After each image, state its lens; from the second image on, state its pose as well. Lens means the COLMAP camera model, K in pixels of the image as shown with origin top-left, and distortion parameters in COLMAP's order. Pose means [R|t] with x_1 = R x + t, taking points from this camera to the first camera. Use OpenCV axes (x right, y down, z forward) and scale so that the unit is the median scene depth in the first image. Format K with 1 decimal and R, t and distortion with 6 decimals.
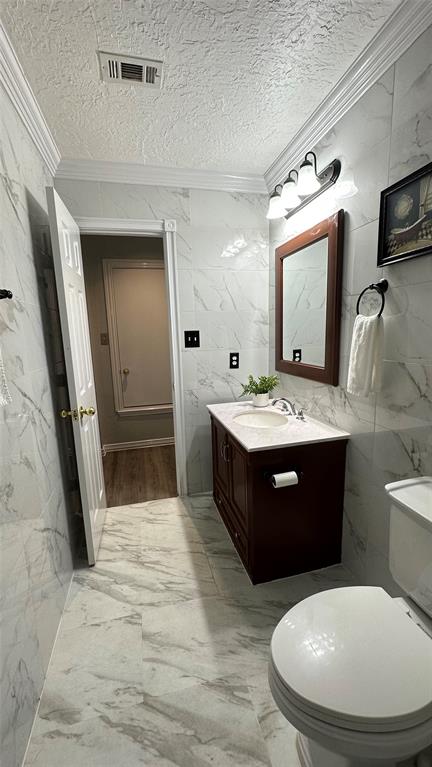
lens RADIAL K [[308.5, 0, 217.4], [0, 308.5, 383.7], [0, 0, 1]] dist [-0.003535, 0.000796]
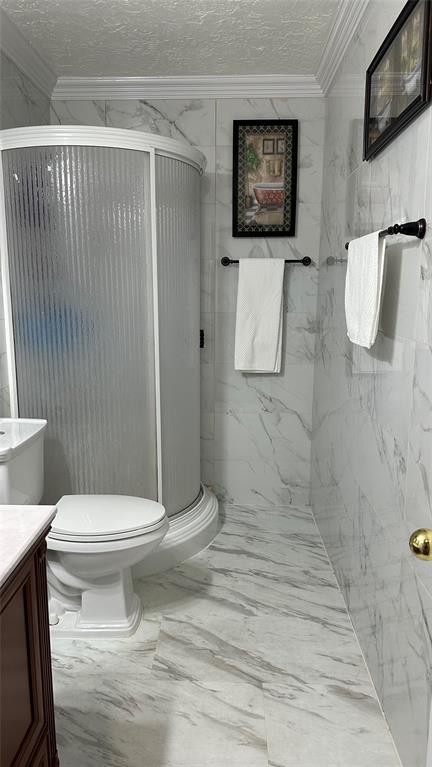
lens RADIAL K [[544.3, 0, 213.2], [0, 544.3, 383.9], [0, 0, 1]] dist [0.044455, -0.051019]
pose [[-0.959358, -0.017483, 0.281650, -0.467398], [0.078596, 0.942032, 0.326188, -0.307261], [-0.271026, 0.335068, -0.902372, 1.896342]]
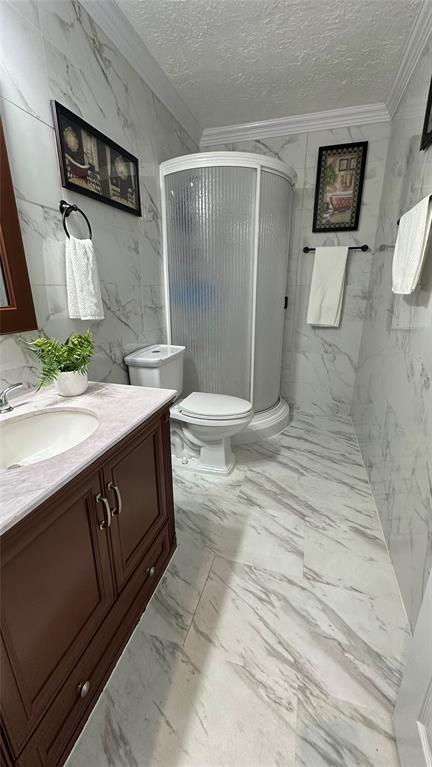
lens RADIAL K [[308.5, 0, 215.5], [0, 308.5, 382.7], [0, 0, 1]] dist [-0.003535, 0.000796]
pose [[-0.853869, -0.120833, 0.506268, -0.459685], [0.118684, 0.901853, 0.415421, -0.162708], [-0.506776, 0.414801, -0.755723, 1.746879]]
